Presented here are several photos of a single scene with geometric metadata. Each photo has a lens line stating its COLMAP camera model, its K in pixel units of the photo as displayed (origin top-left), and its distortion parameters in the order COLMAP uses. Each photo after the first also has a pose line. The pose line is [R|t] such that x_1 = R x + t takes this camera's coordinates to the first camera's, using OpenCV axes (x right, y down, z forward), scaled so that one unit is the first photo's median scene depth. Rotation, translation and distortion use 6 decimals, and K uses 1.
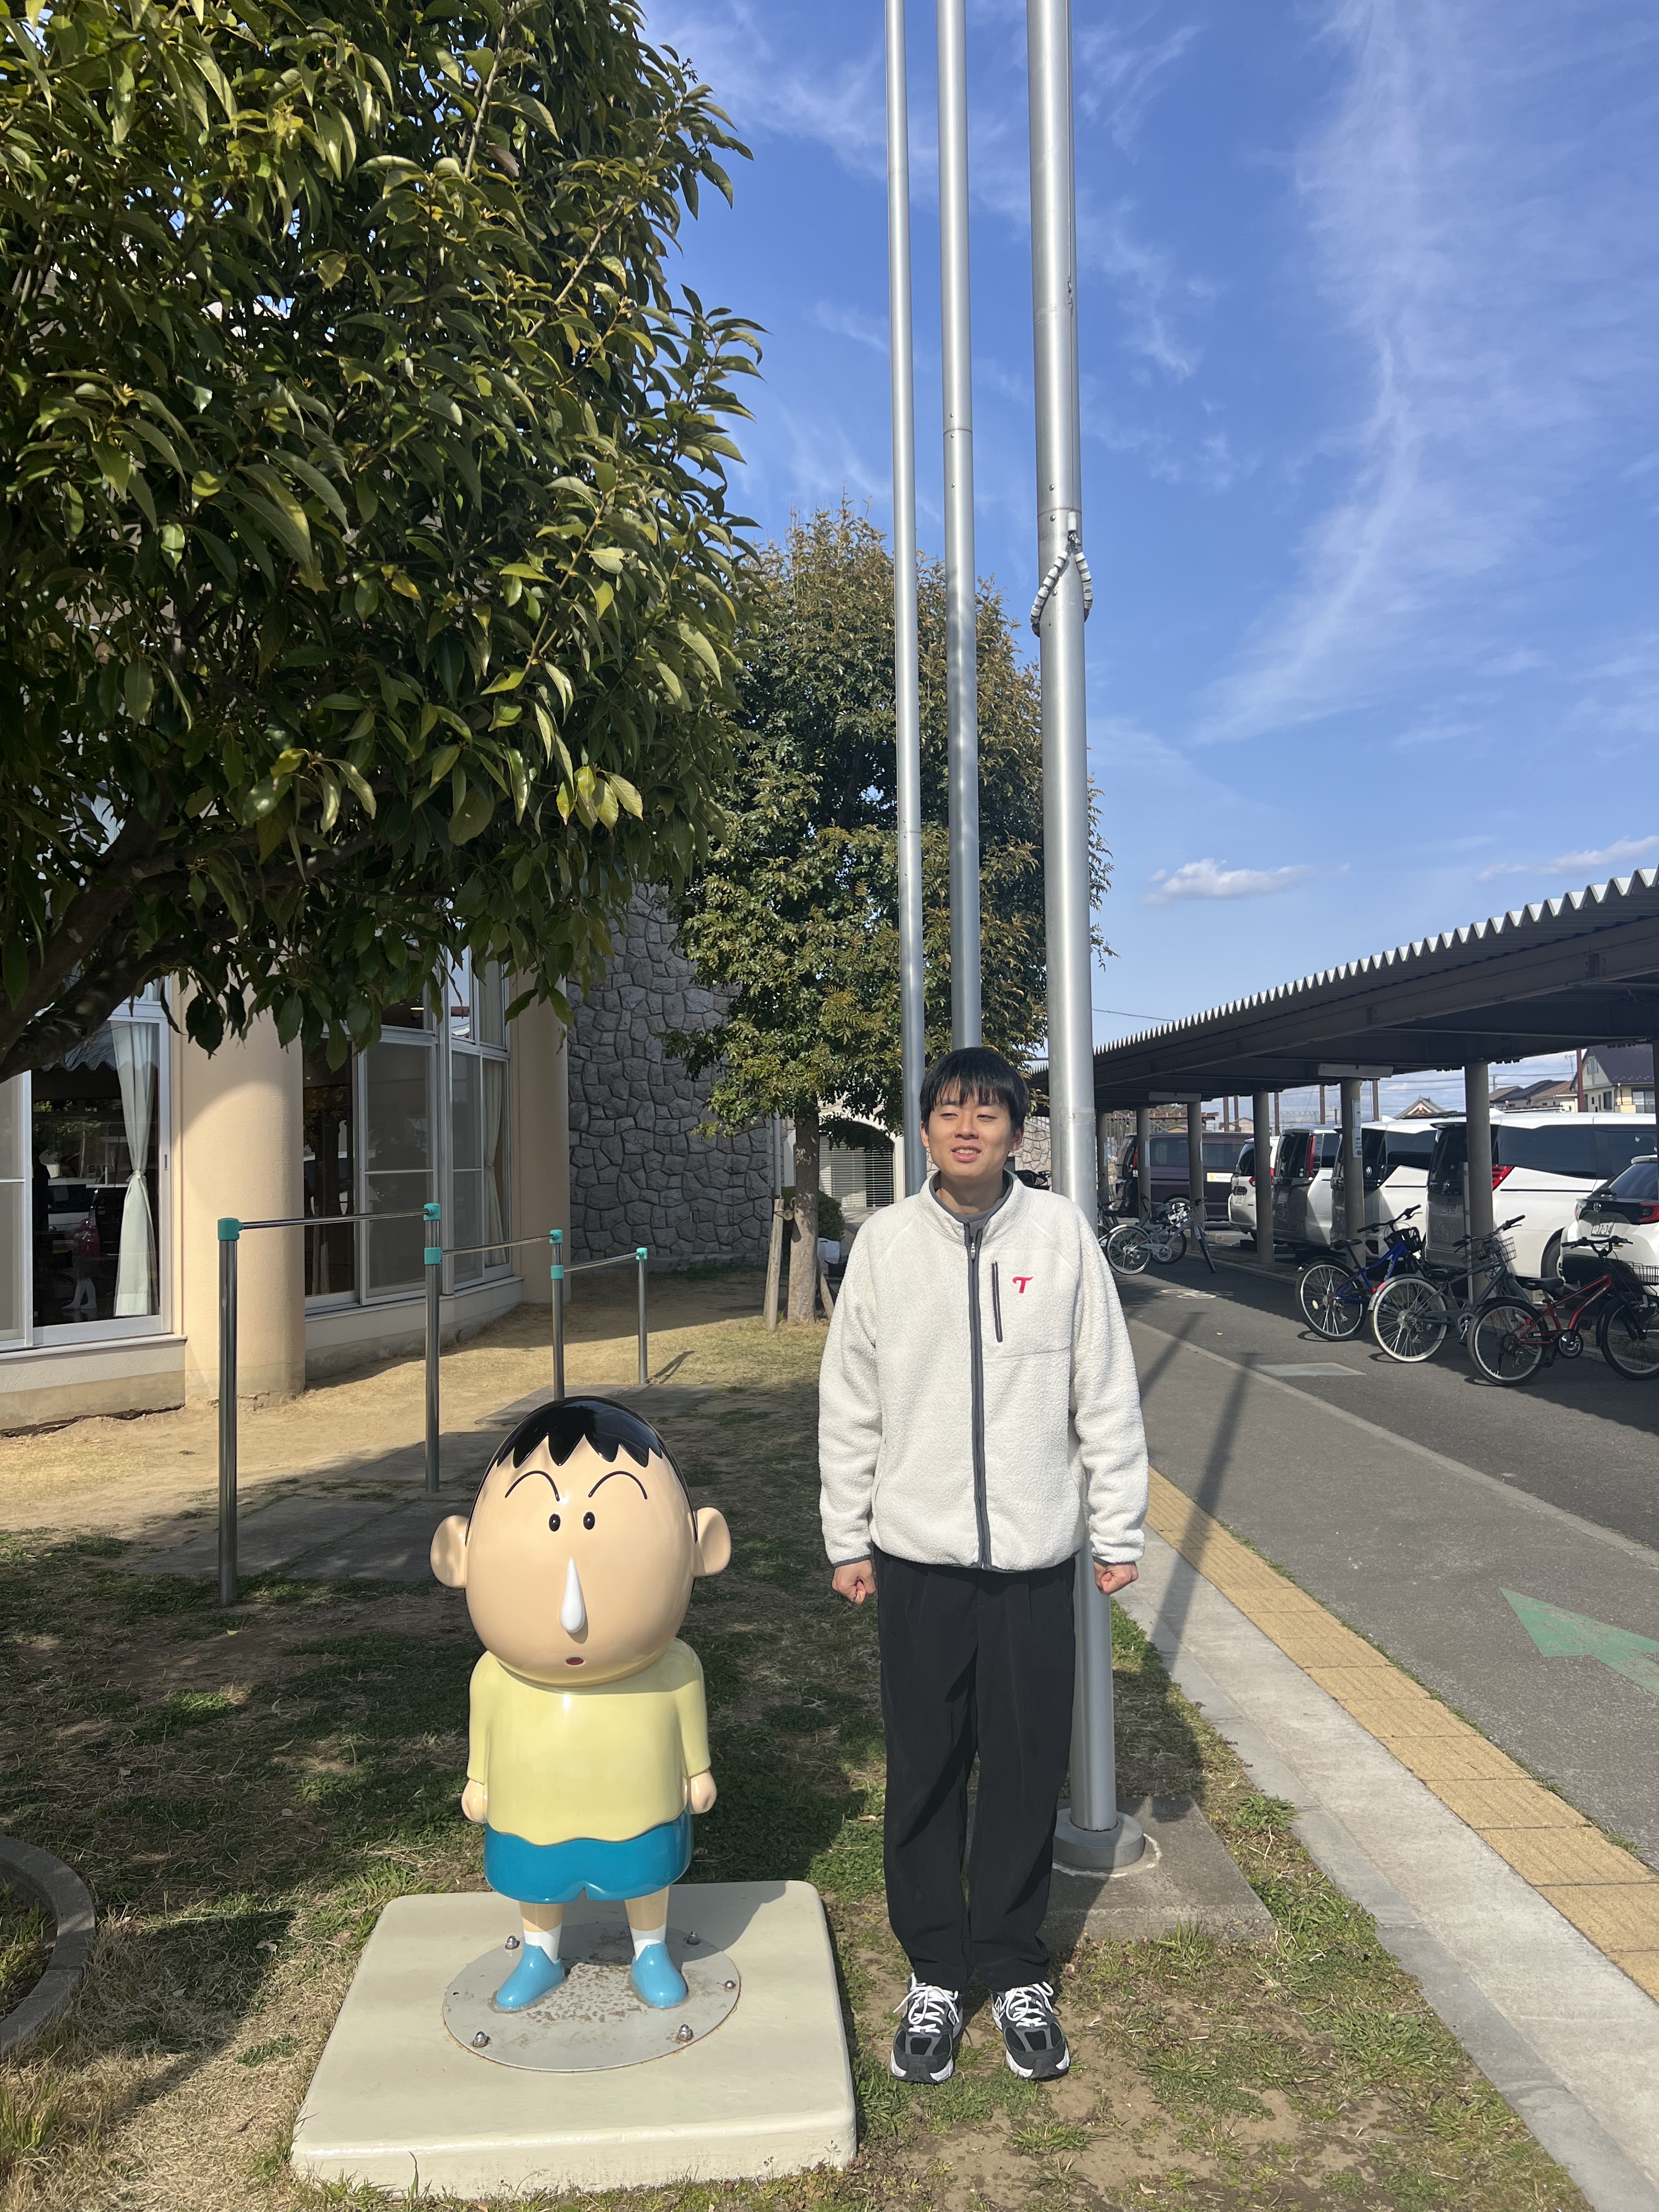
lens RADIAL K [[1632.9, 0, 841.9], [0, 1632.9, 1081.6], [0, 0, 1]] dist [0.038063, -0.045421]
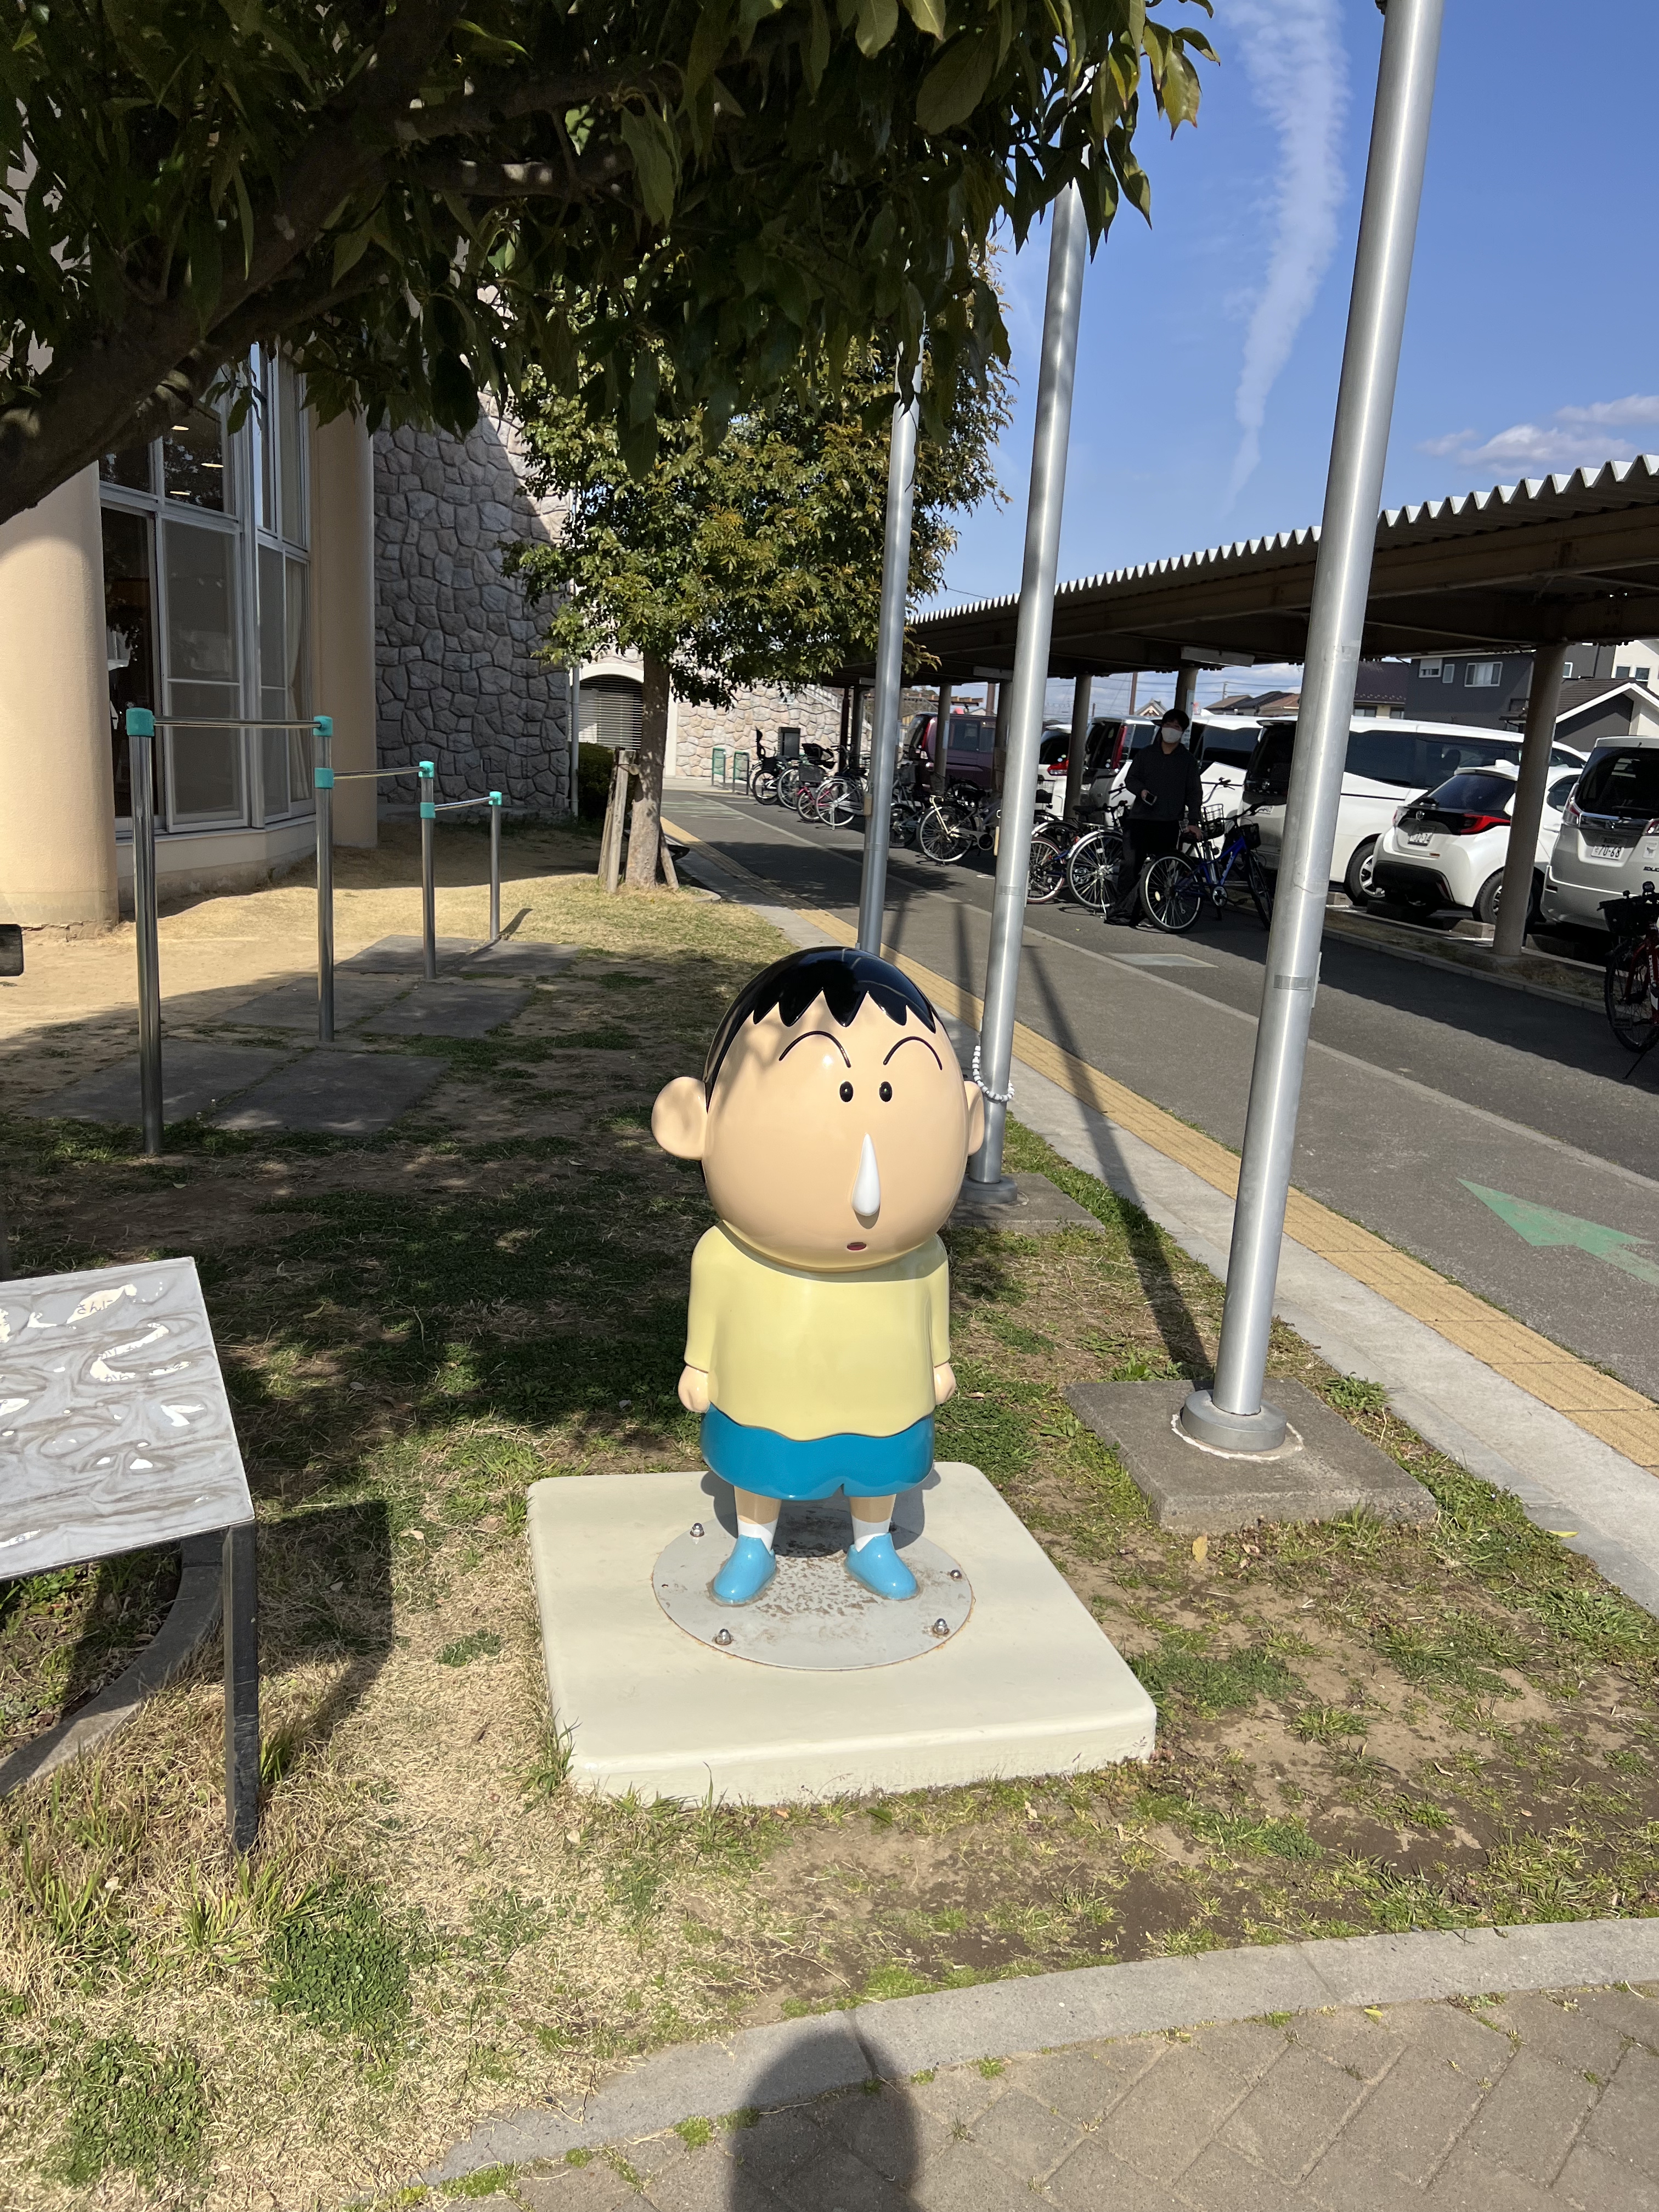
lens RADIAL K [[1632.9, 0, 818.4], [0, 1632.9, 1127.3], [0, 0, 1]] dist [0.038063, -0.045421]
pose [[0.985992, 0.035357, 0.163002, -0.215043], [-0.079765, 0.958233, 0.274641, 0.042300], [-0.146483, -0.283796, 0.947630, 0.146443]]
